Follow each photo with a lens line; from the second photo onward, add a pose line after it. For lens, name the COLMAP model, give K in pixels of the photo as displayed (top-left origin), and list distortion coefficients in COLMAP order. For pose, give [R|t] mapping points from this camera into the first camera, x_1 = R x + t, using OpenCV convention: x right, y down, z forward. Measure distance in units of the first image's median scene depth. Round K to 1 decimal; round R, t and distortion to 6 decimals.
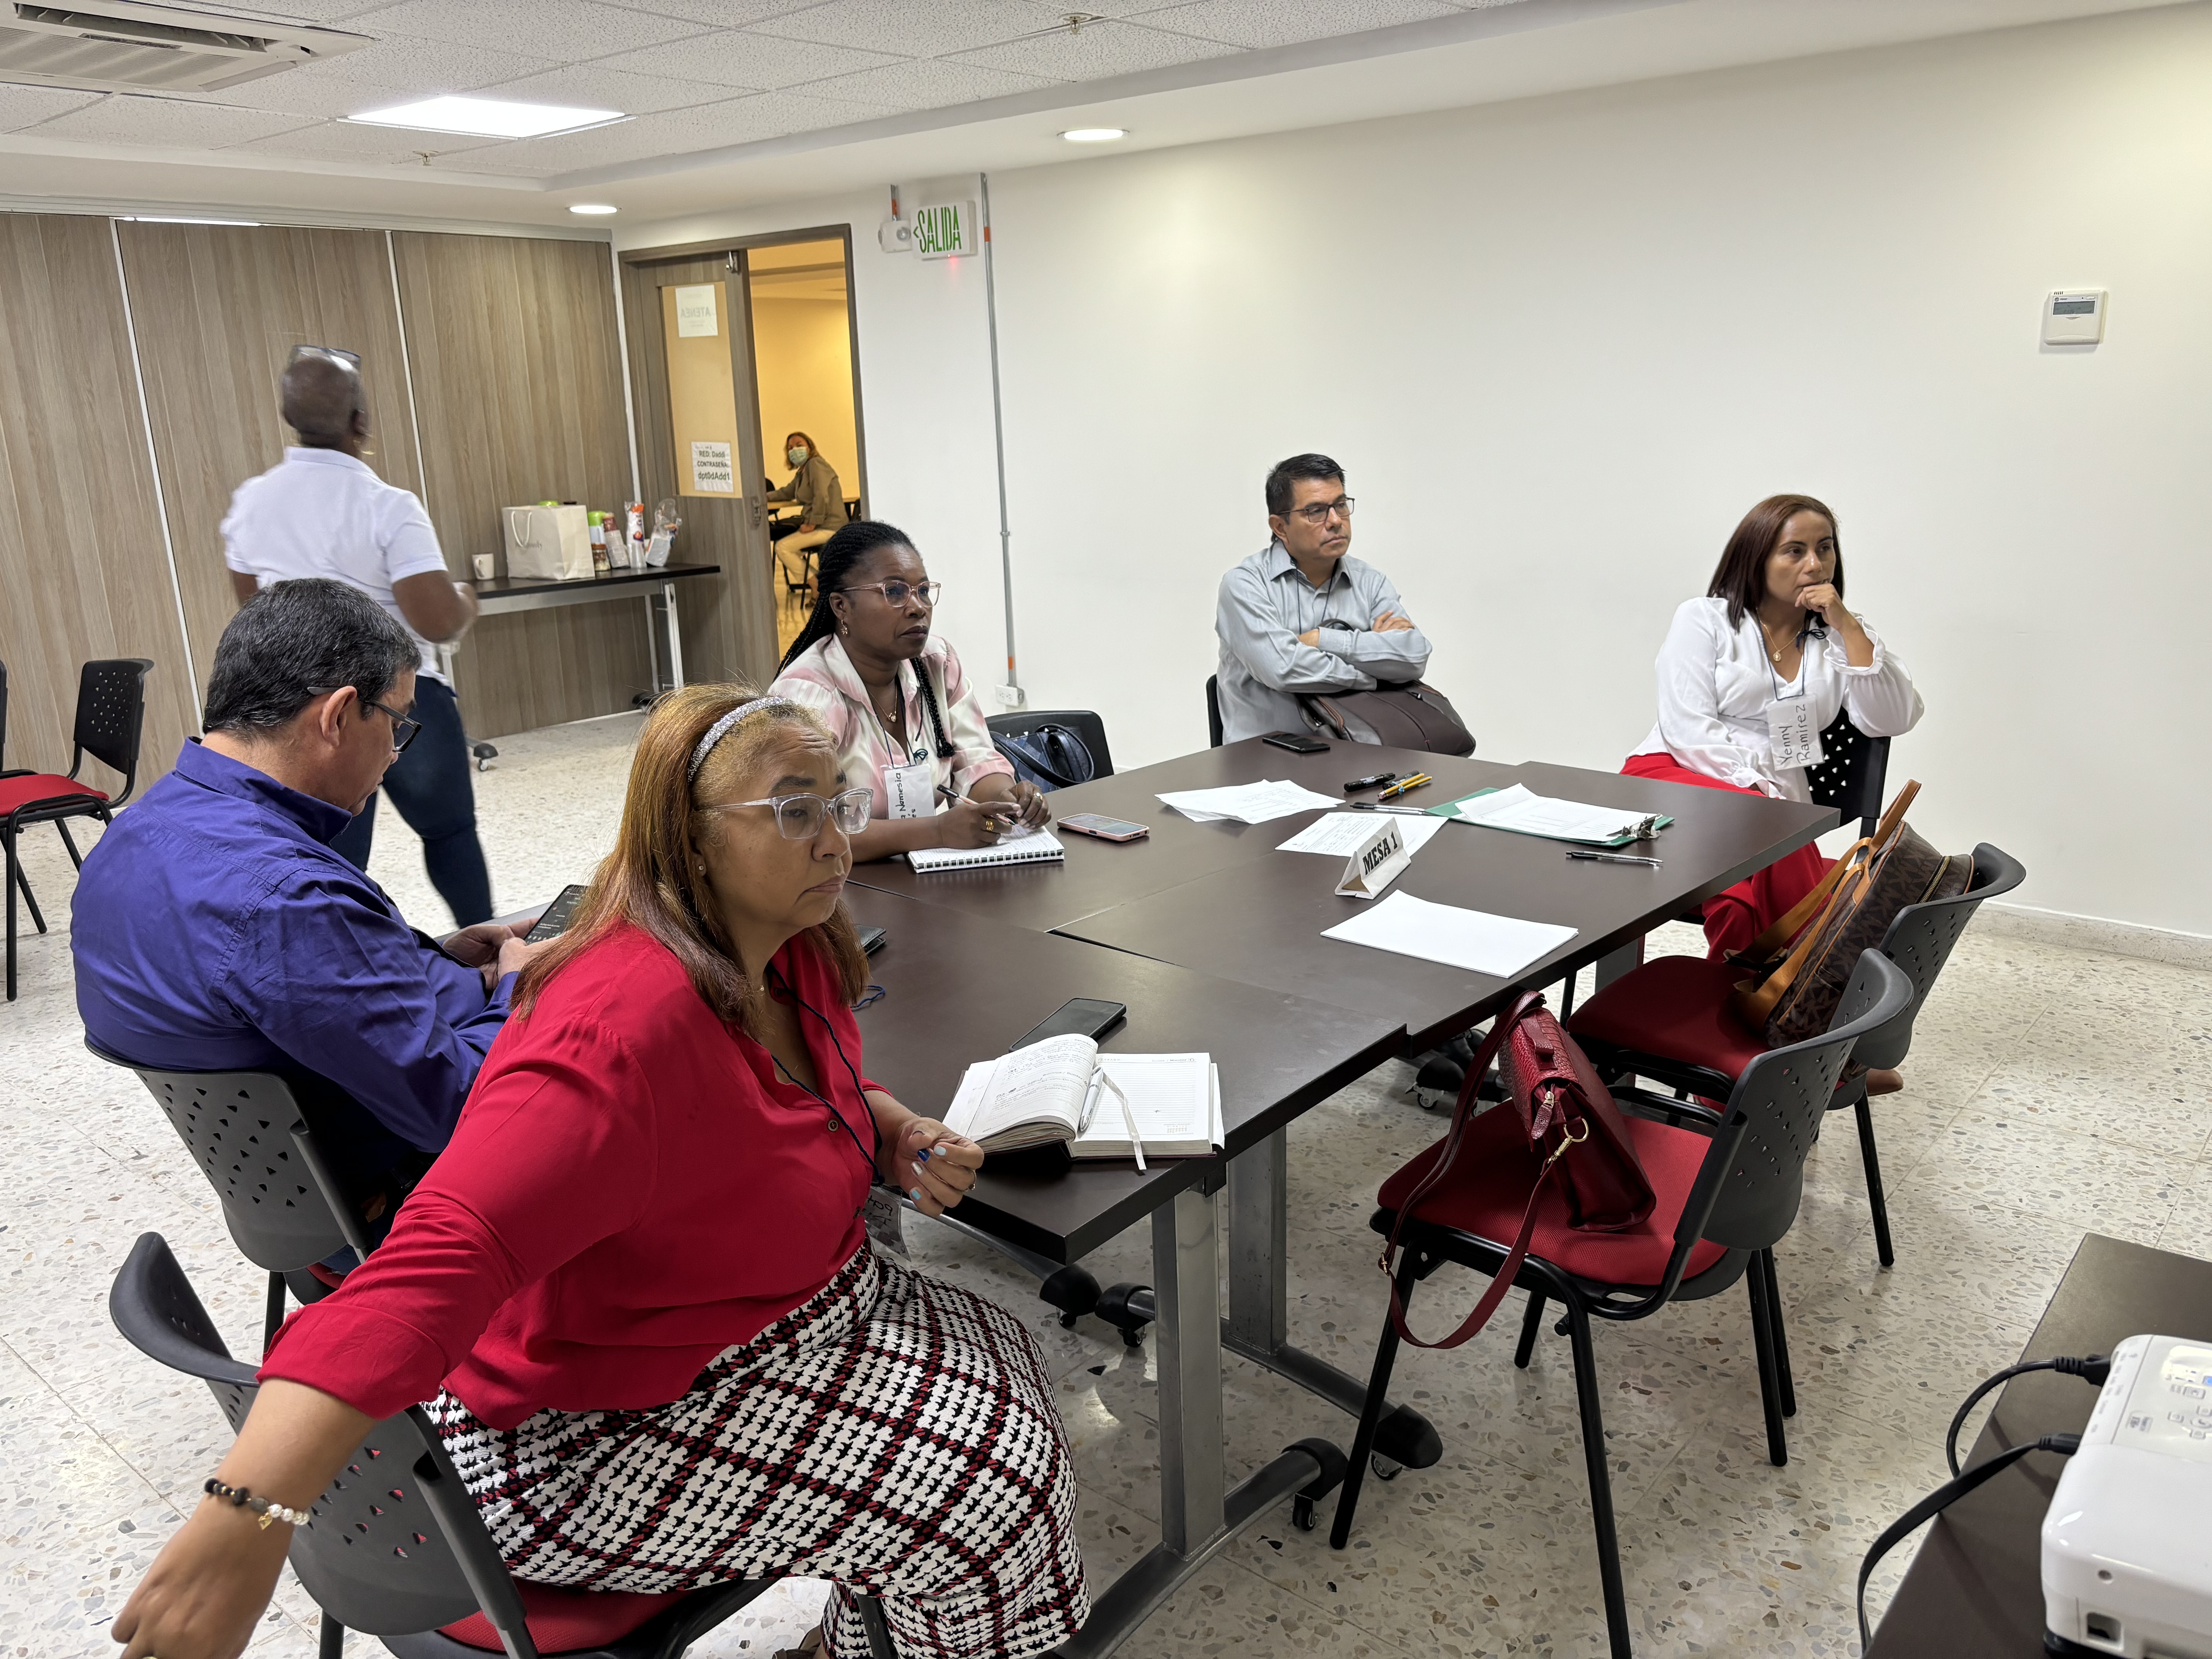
lens RADIAL K [[1697.8, 0, 1106.0], [0, 1697.8, 829.5], [0, 0, 1]] dist [0.028341, -0.029729]
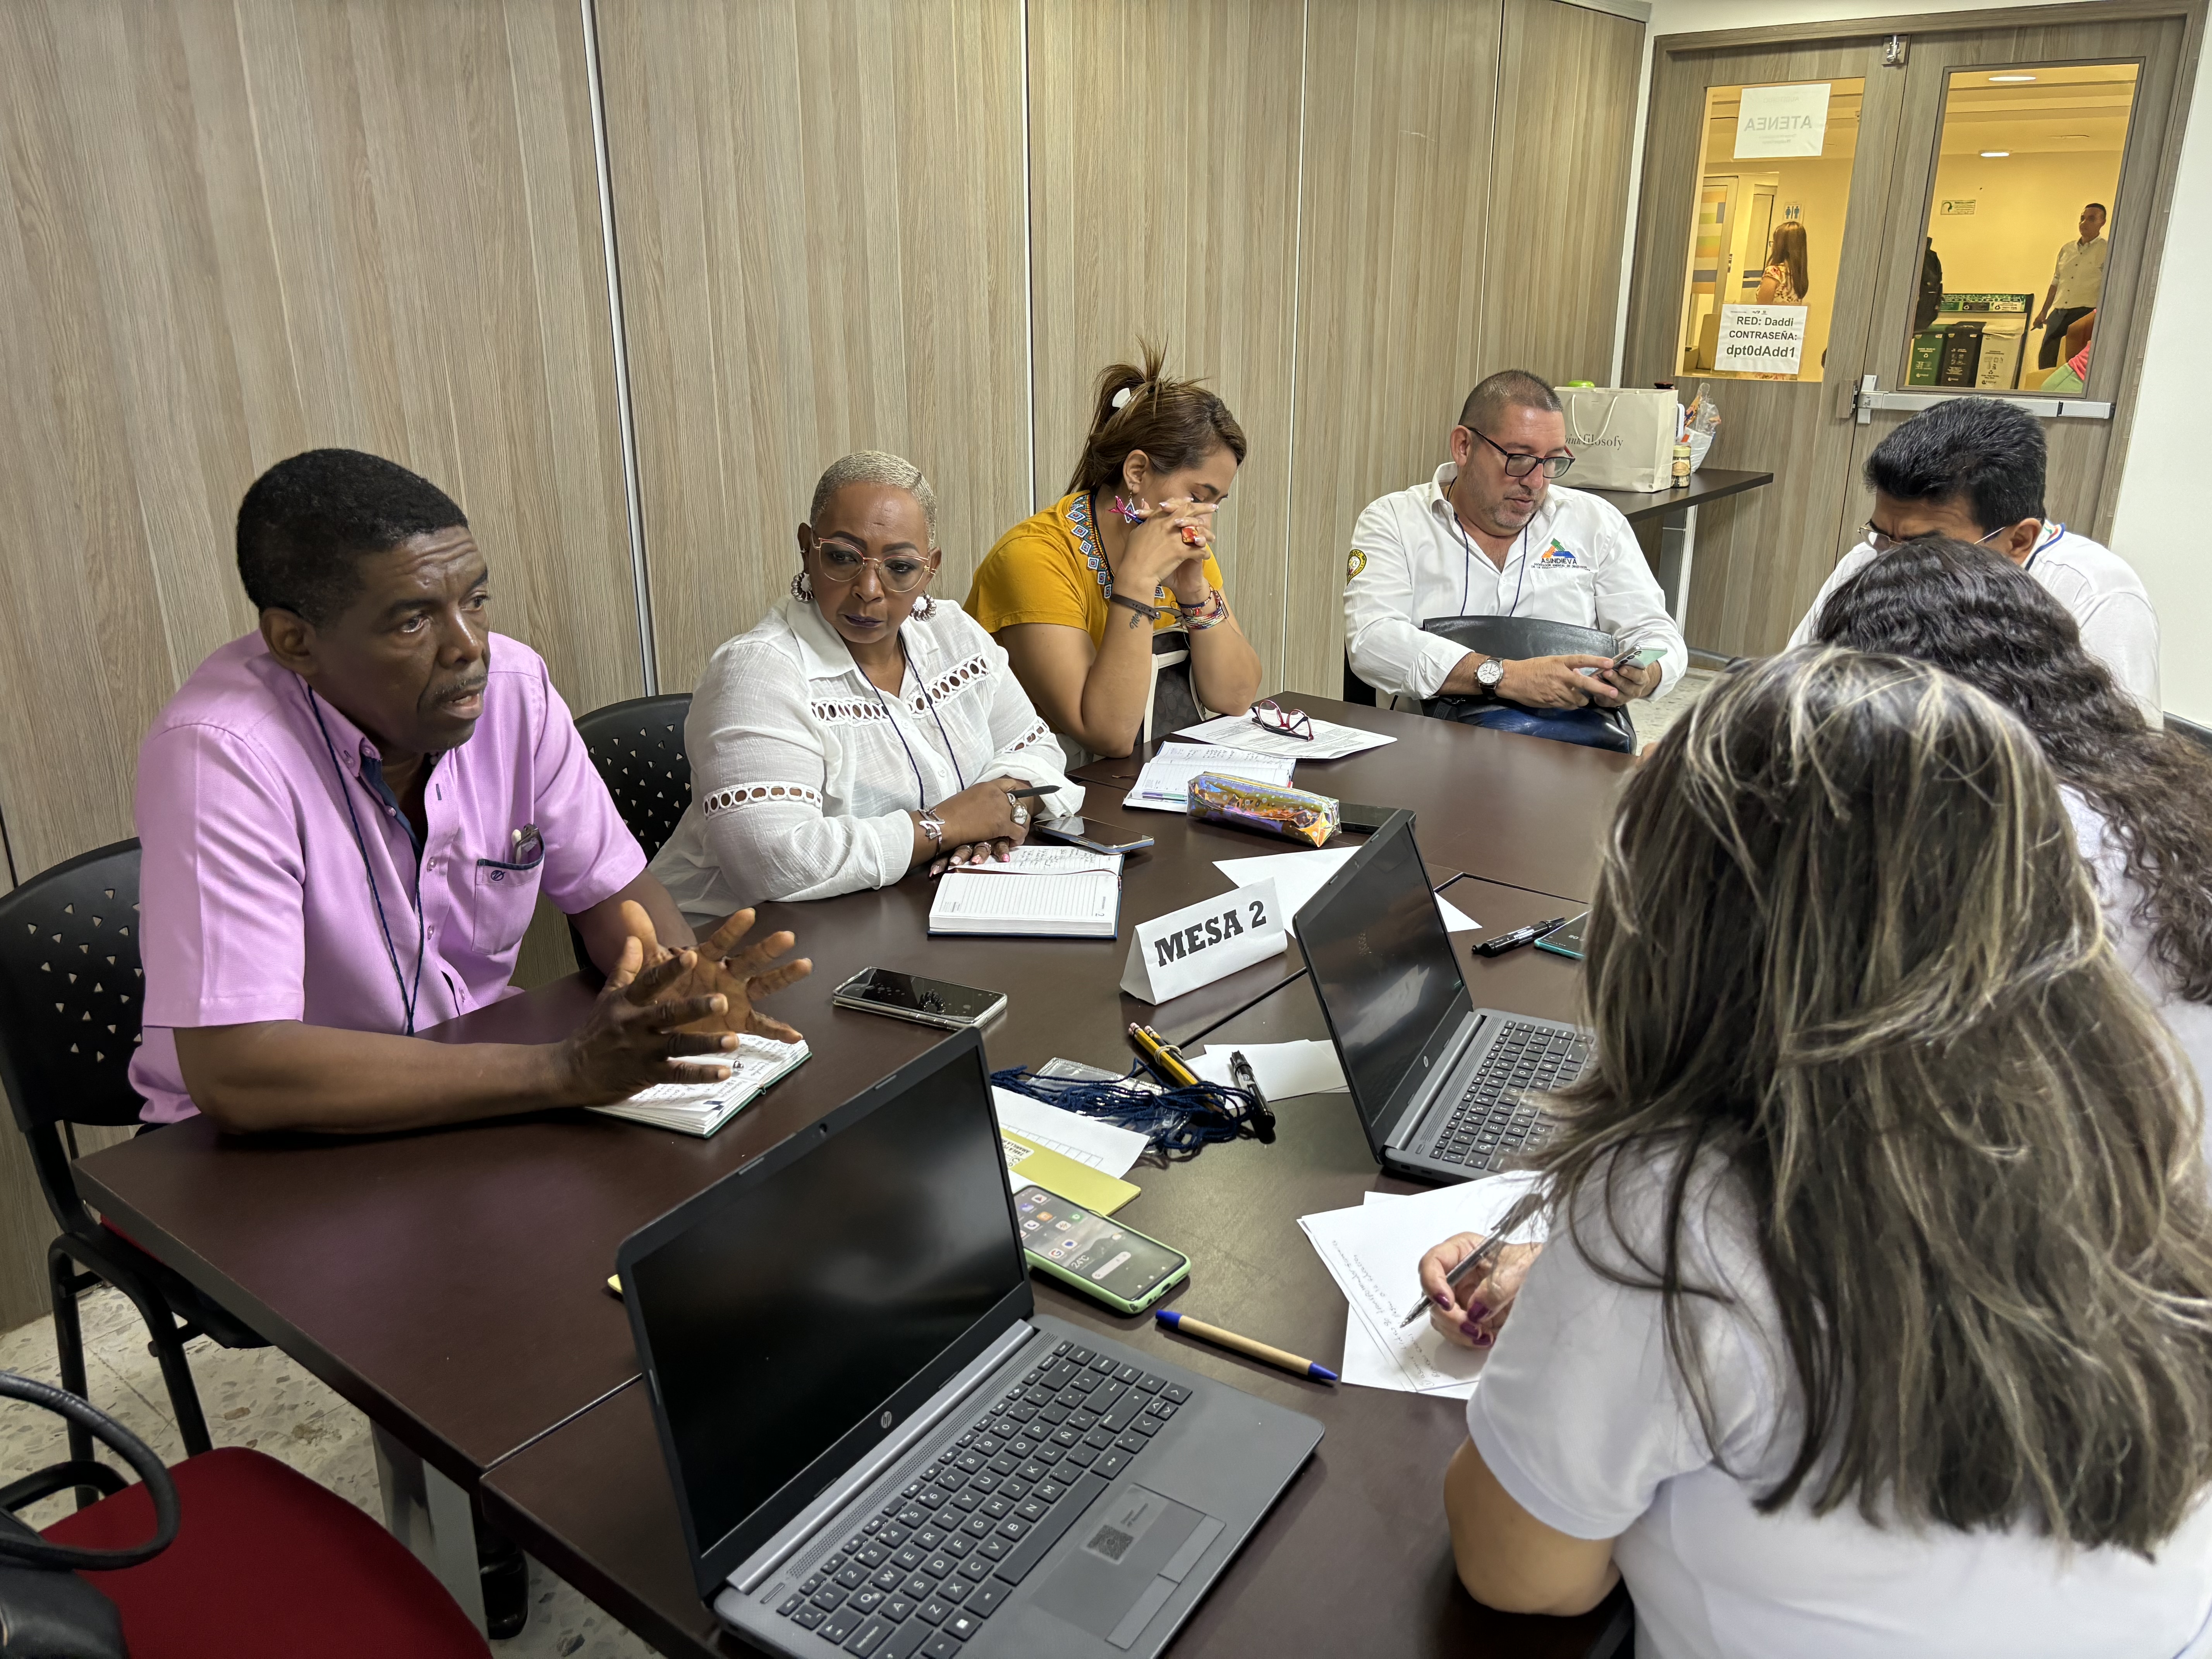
lens RADIAL K [[1729.0, 0, 1141.0], [0, 1729.0, 824.4], [0, 0, 1]] dist [0.000458, 0.038177]
pose [[0.999315, 0.019679, 0.031327, -0.537023], [-0.021763, 0.997473, 0.067635, -0.048636], [-0.029917, -0.068270, 0.997218, 0.249046]]
